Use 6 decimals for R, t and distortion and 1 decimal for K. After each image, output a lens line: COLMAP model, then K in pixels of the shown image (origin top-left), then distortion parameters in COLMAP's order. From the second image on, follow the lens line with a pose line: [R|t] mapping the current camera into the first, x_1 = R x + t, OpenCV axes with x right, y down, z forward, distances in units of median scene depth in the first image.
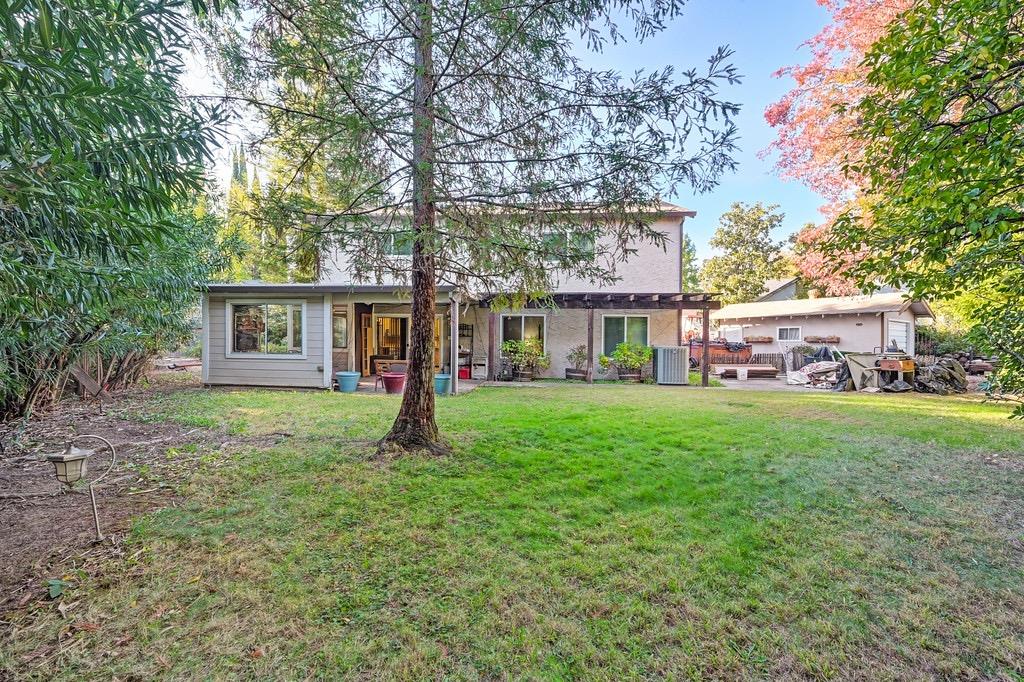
lens RADIAL K [[401.9, 0, 511.5], [0, 401.9, 338.4], [0, 0, 1]] dist [-0.000512, 0.000348]
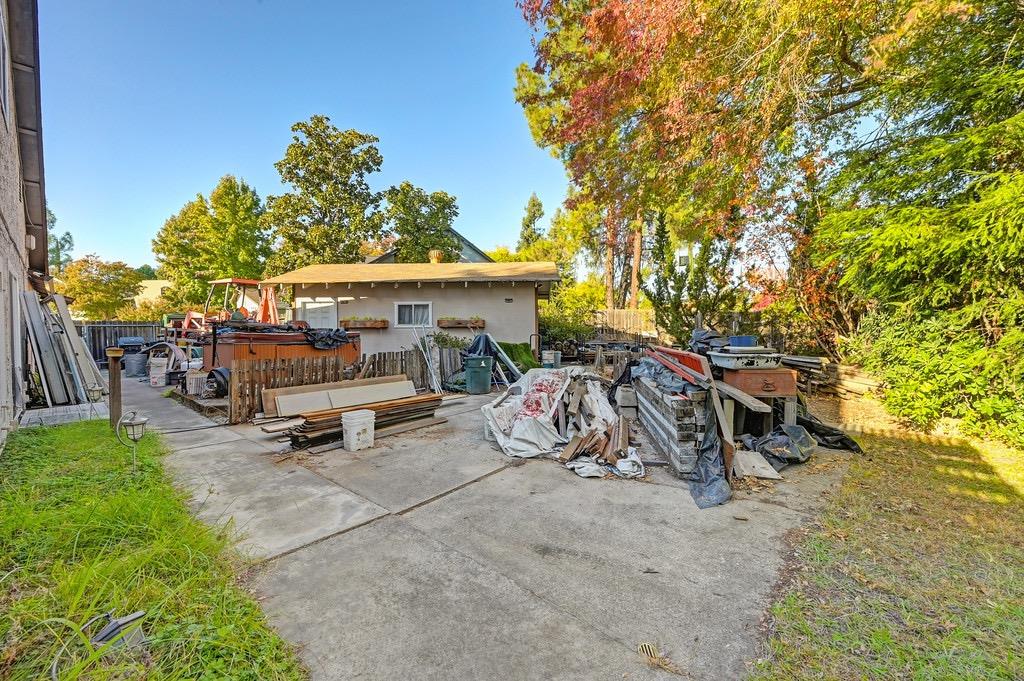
lens RADIAL K [[401.9, 0, 513.4], [0, 401.9, 337.1], [0, 0, 1]] dist [-0.000512, 0.000348]
pose [[0.570037, -0.018763, 0.821404, 0.287467], [0.010702, 0.999824, 0.015412, 0.013672], [-0.821549, 0.000005, 0.570138, 0.535831]]
